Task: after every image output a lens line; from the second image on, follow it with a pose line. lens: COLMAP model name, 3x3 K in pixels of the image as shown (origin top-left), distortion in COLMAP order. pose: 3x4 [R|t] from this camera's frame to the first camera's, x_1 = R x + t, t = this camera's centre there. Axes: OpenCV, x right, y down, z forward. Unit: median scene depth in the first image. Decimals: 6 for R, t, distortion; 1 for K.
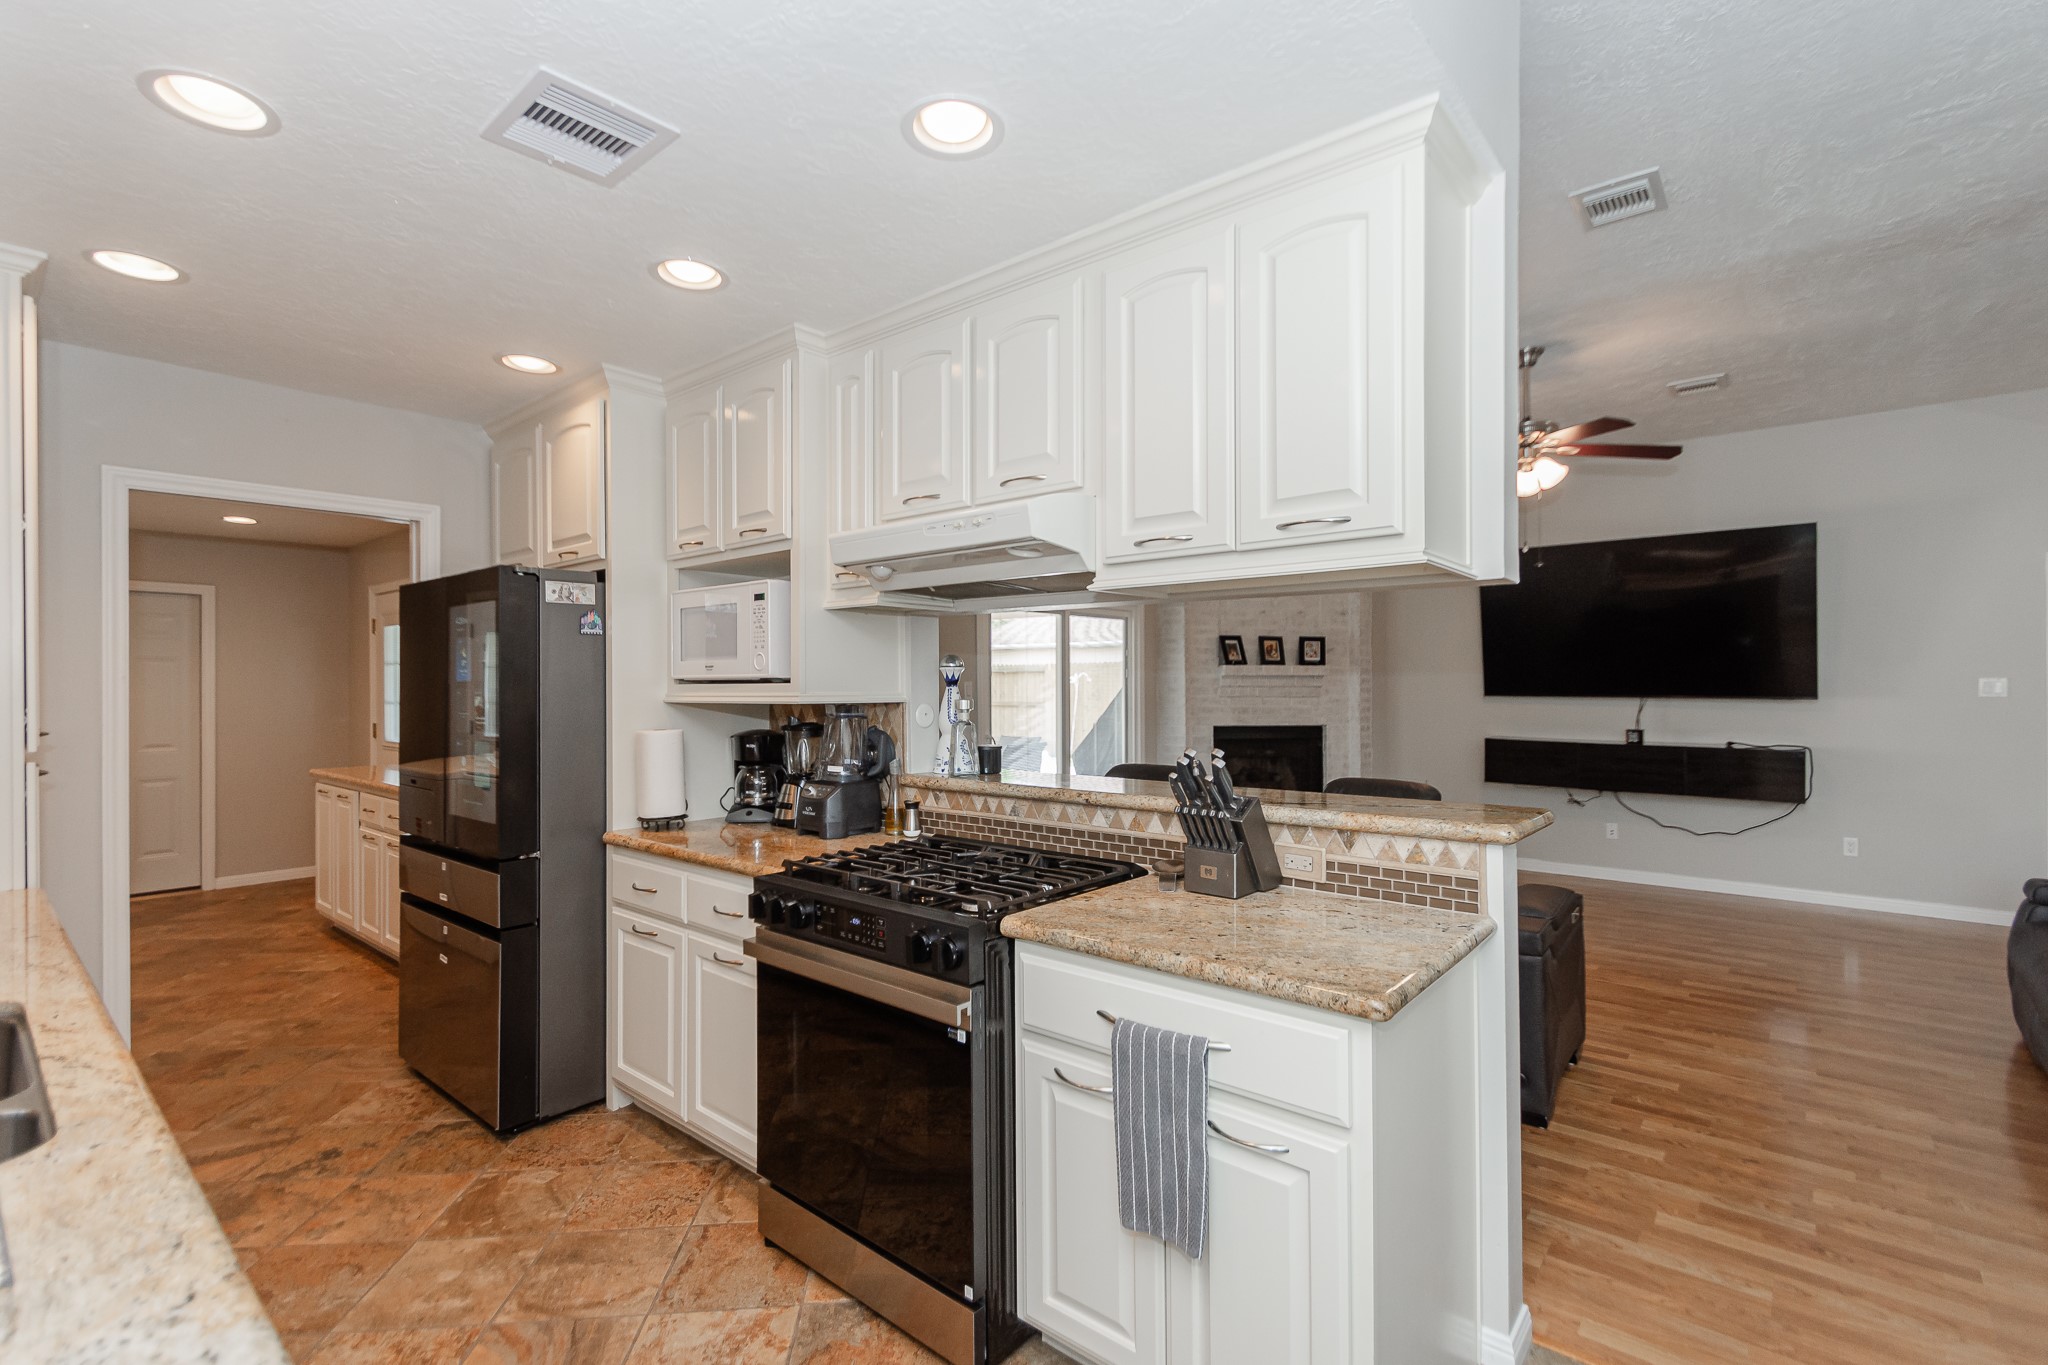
lens RADIAL K [[928.2, 0, 1013.7], [0, 928.2, 694.3], [0, 0, 1]] dist [0.000850, -0.007497]
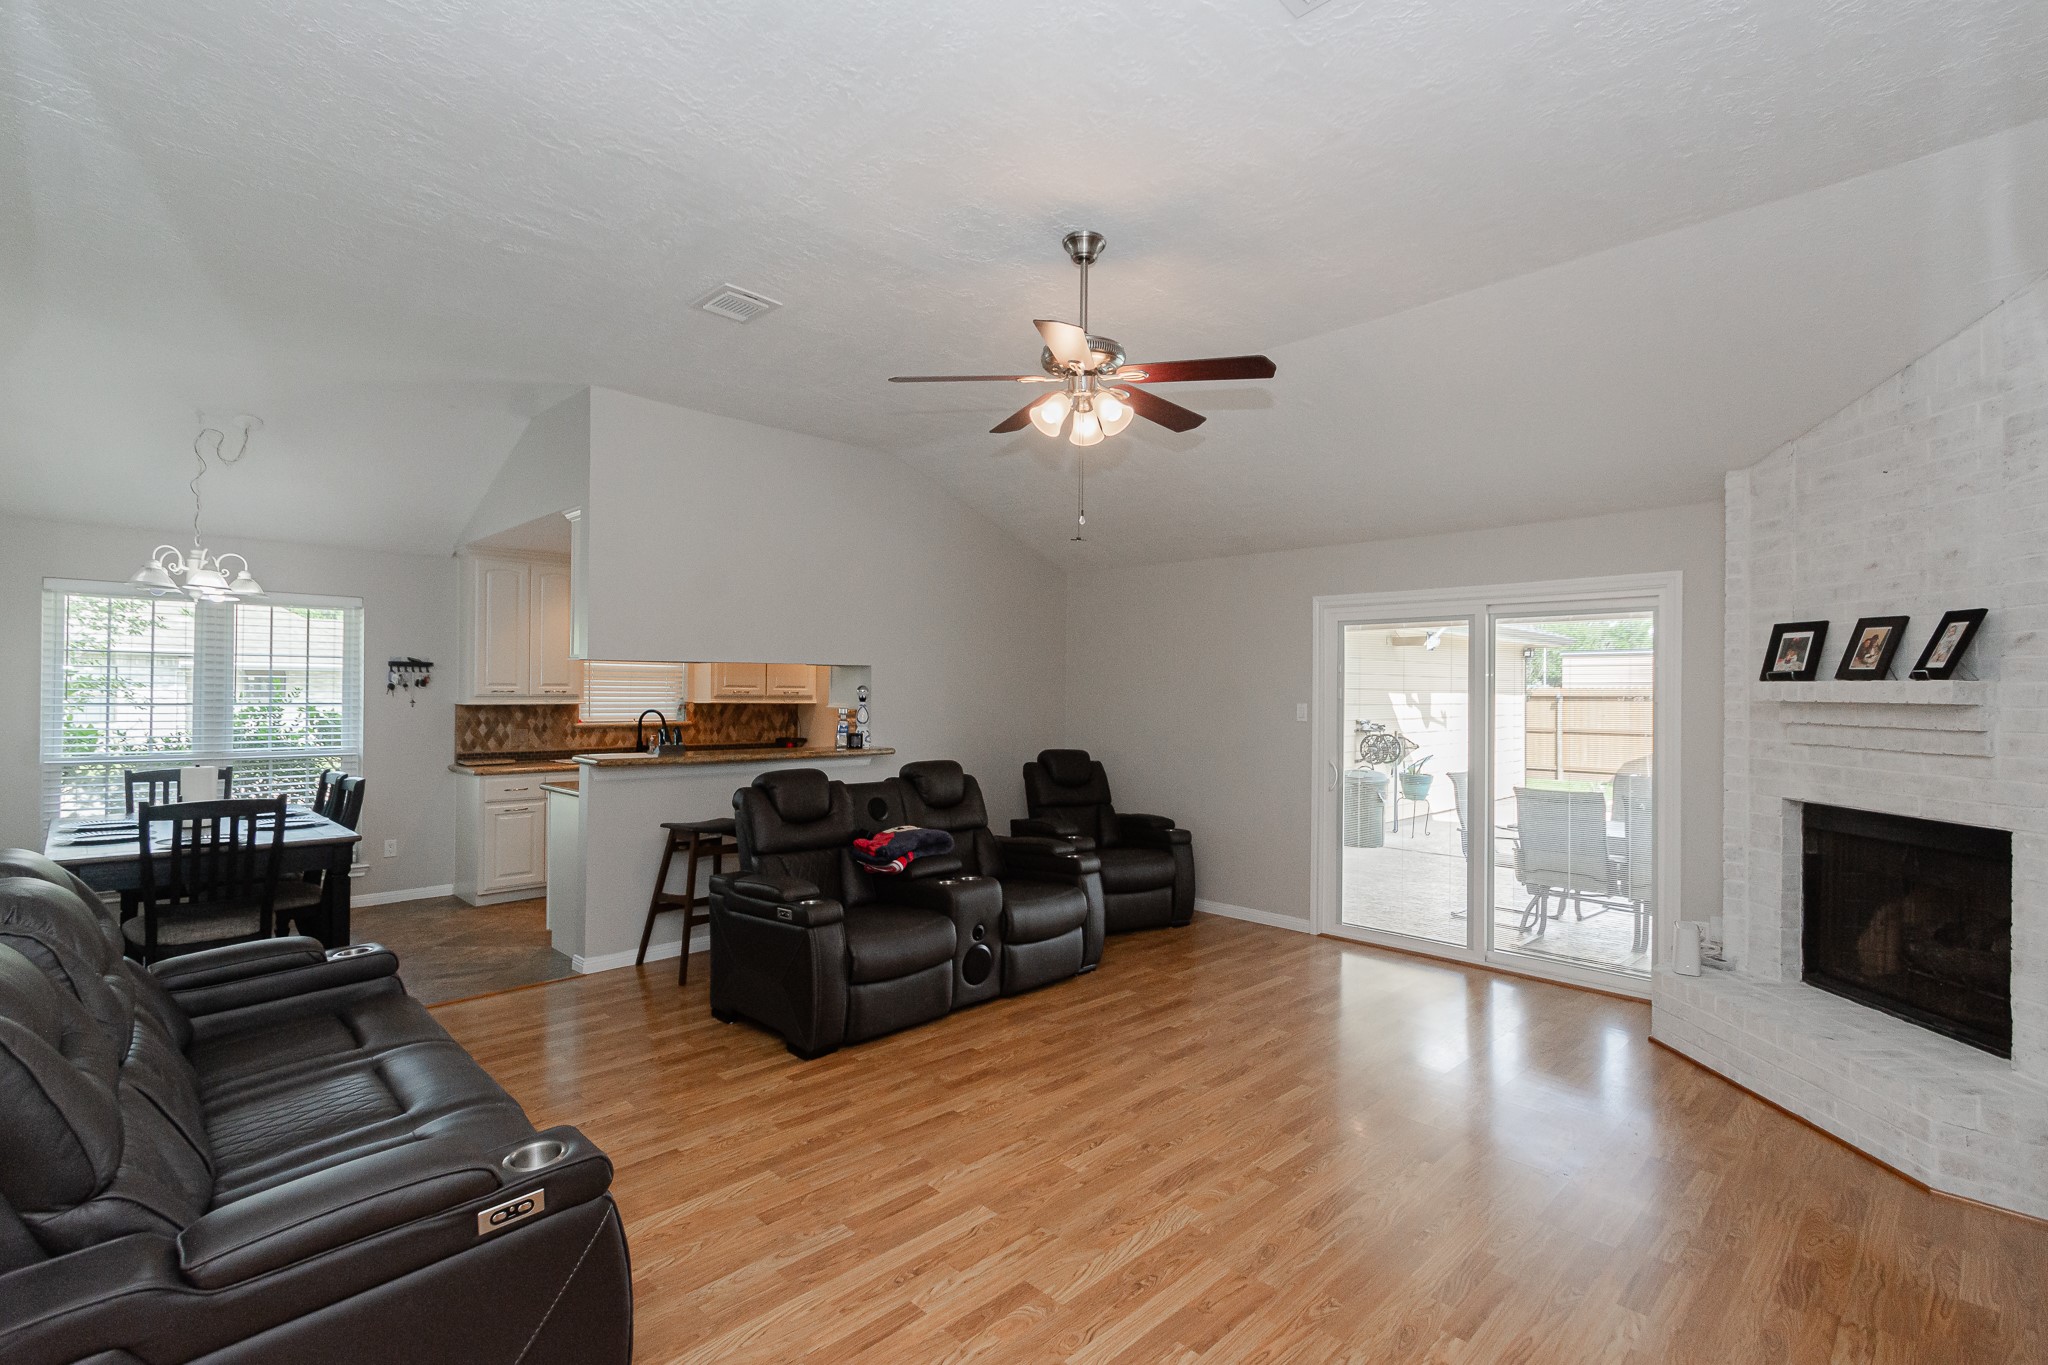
lens RADIAL K [[959.1, 0, 1024.0], [0, 959.1, 682.5], [0, 0, 1]] dist [0.004644, 0.000414]
pose [[-0.086342, -0.007477, -0.996237, 0.873318], [-0.021007, 0.999763, -0.005683, -0.020868], [0.996044, 0.020437, -0.086479, 0.692594]]
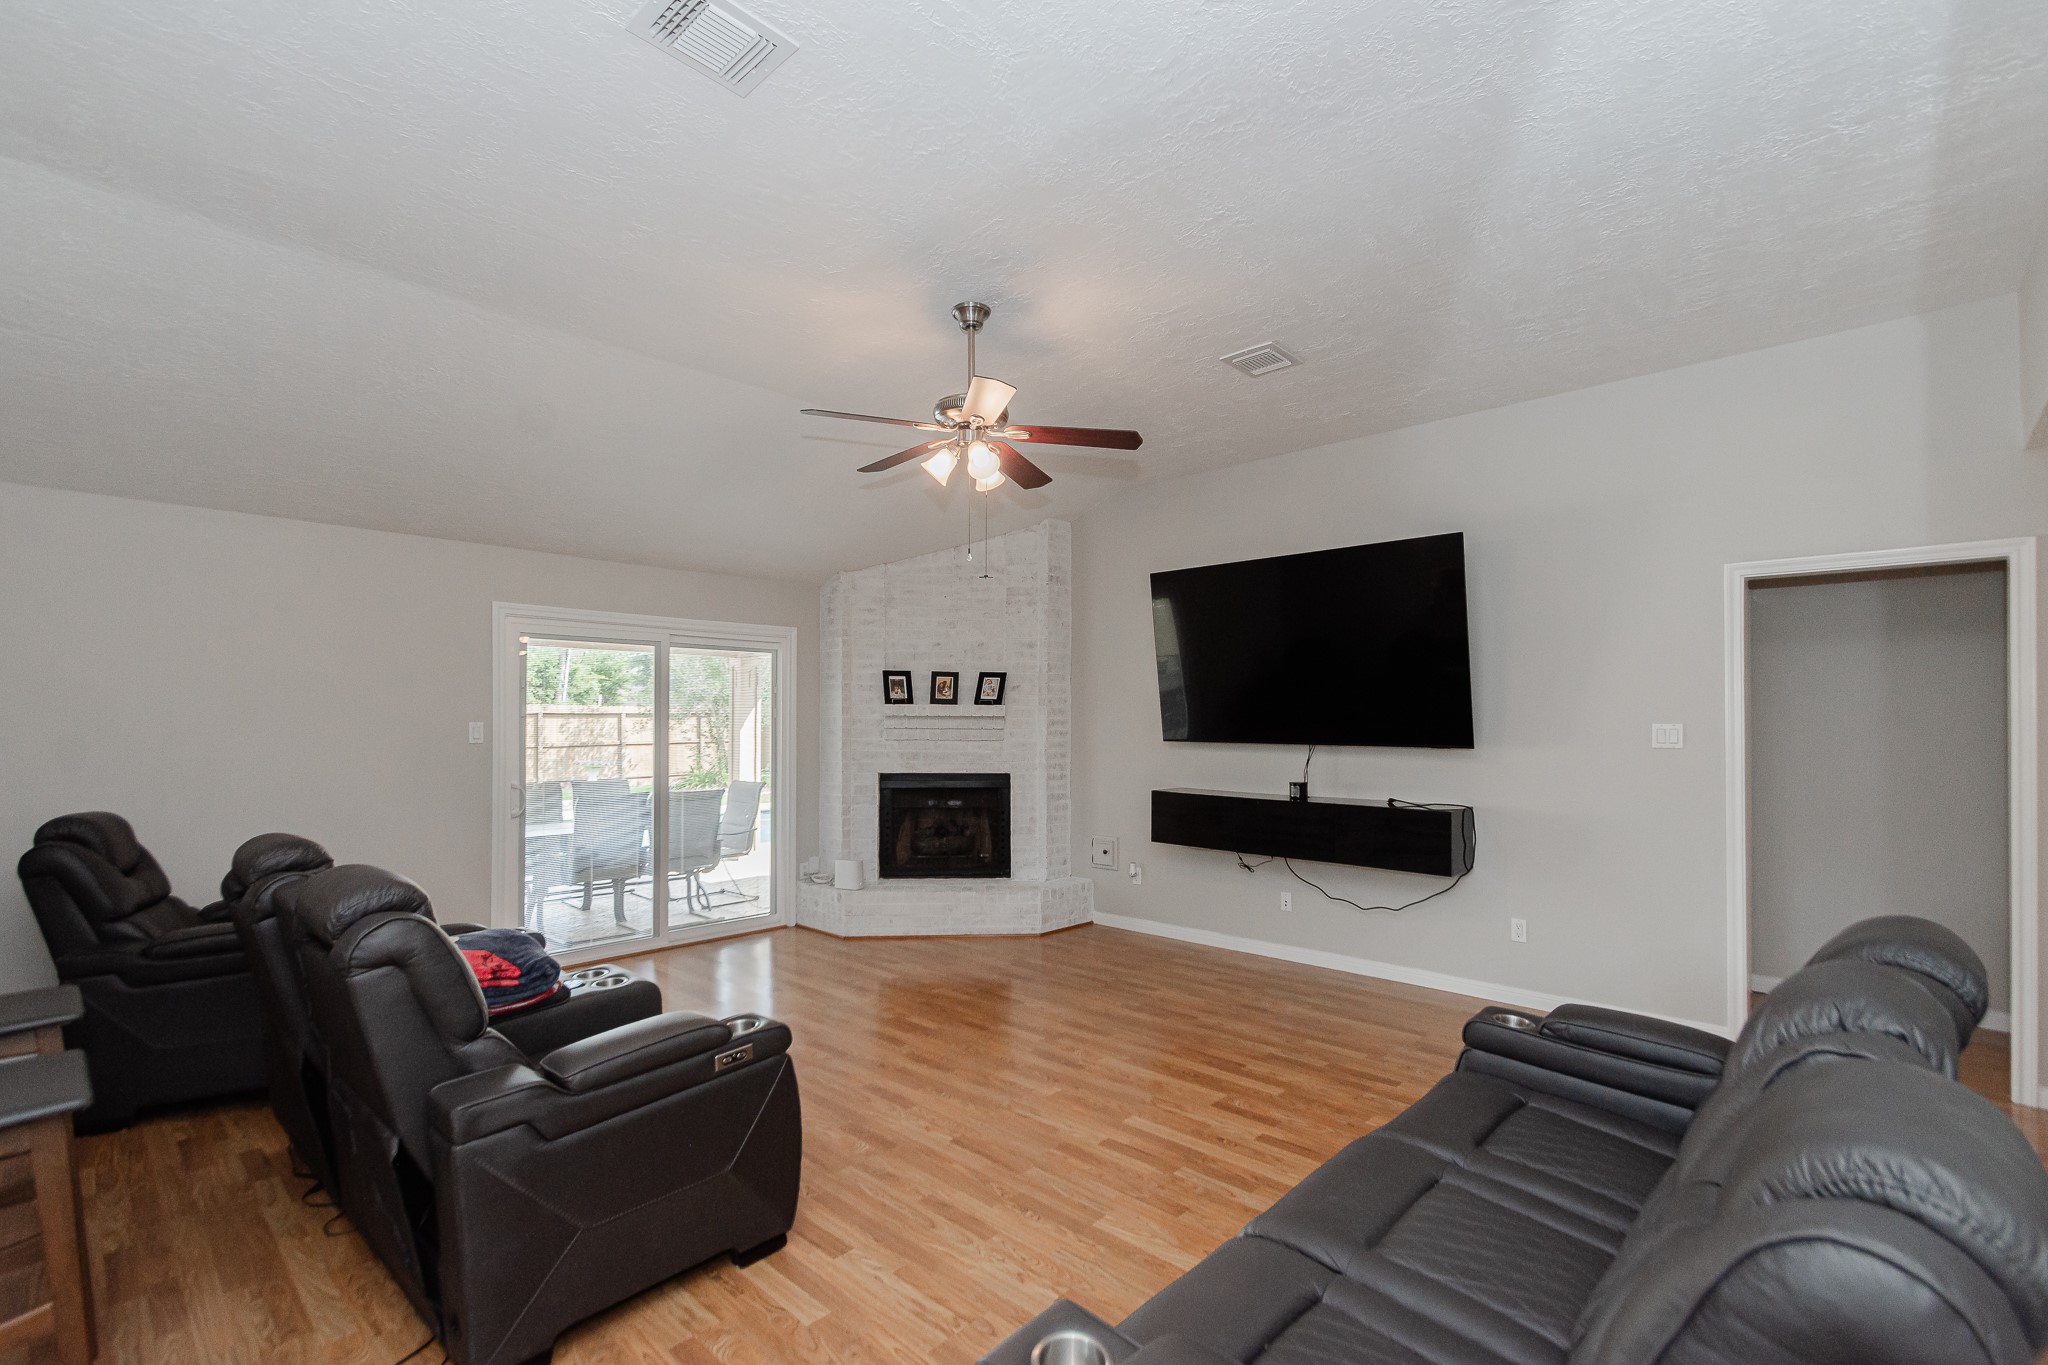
lens RADIAL K [[915.3, 0, 1029.4], [0, 915.3, 719.5], [0, 0, 1]] dist [0.000562, 0.000052]
pose [[0.999460, 0.004603, -0.032540, 0.428645], [-0.005044, 0.999896, -0.013485, -0.006445], [0.032475, 0.013642, 0.999379, 0.151788]]
